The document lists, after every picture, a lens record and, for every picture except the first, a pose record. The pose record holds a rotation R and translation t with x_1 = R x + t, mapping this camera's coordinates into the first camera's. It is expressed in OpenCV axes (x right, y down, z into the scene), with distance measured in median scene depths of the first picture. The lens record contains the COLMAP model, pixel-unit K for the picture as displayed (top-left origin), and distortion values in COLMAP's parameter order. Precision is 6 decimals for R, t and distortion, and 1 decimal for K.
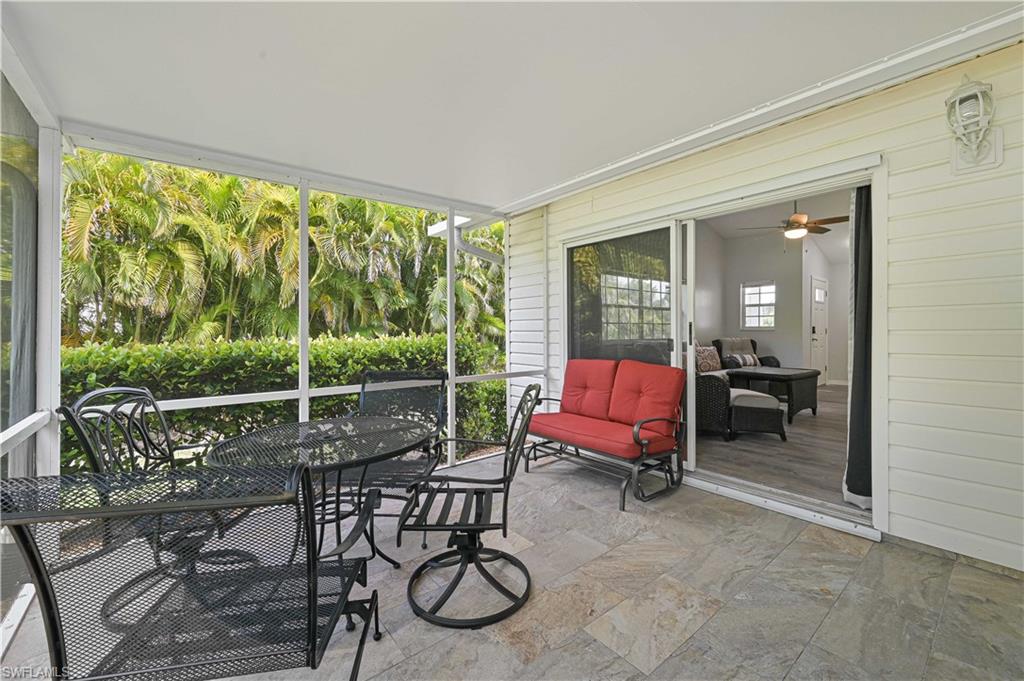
lens RADIAL K [[408.1, 0, 512.5], [0, 408.1, 329.8], [0, 0, 1]] dist [0.003456, 0.000602]
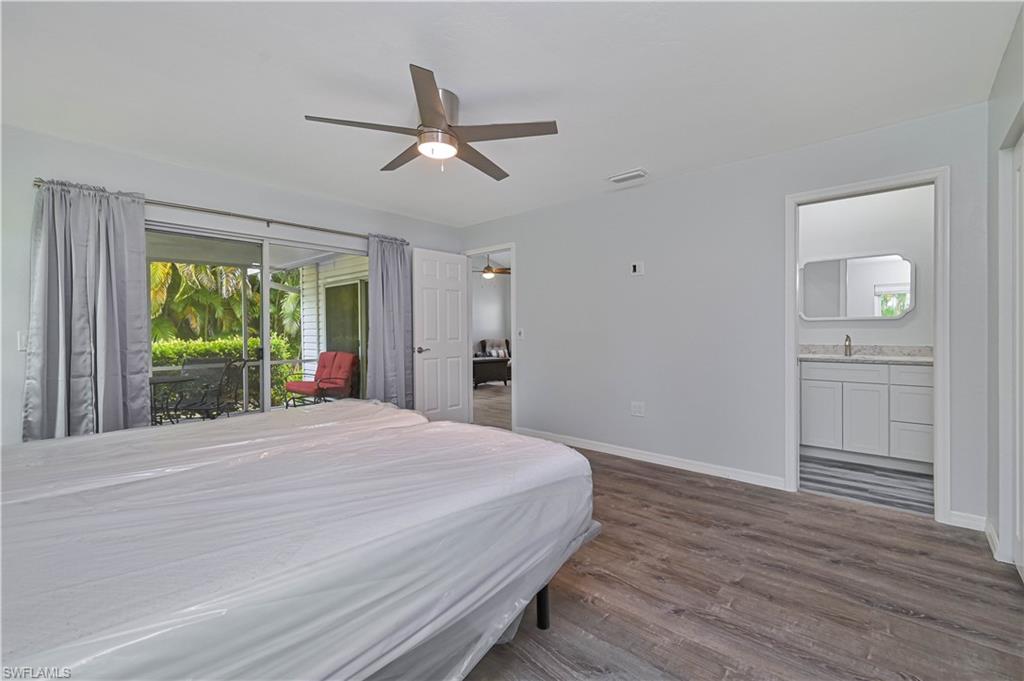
lens RADIAL K [[439.1, 0, 509.5], [0, 439.1, 337.9], [0, 0, 1]] dist [-0.002870, -0.000233]
pose [[0.989370, -0.008868, 0.145151, 0.523526], [0.006252, 0.999810, 0.018469, -0.015527], [-0.145288, -0.017365, 0.989237, -0.784294]]
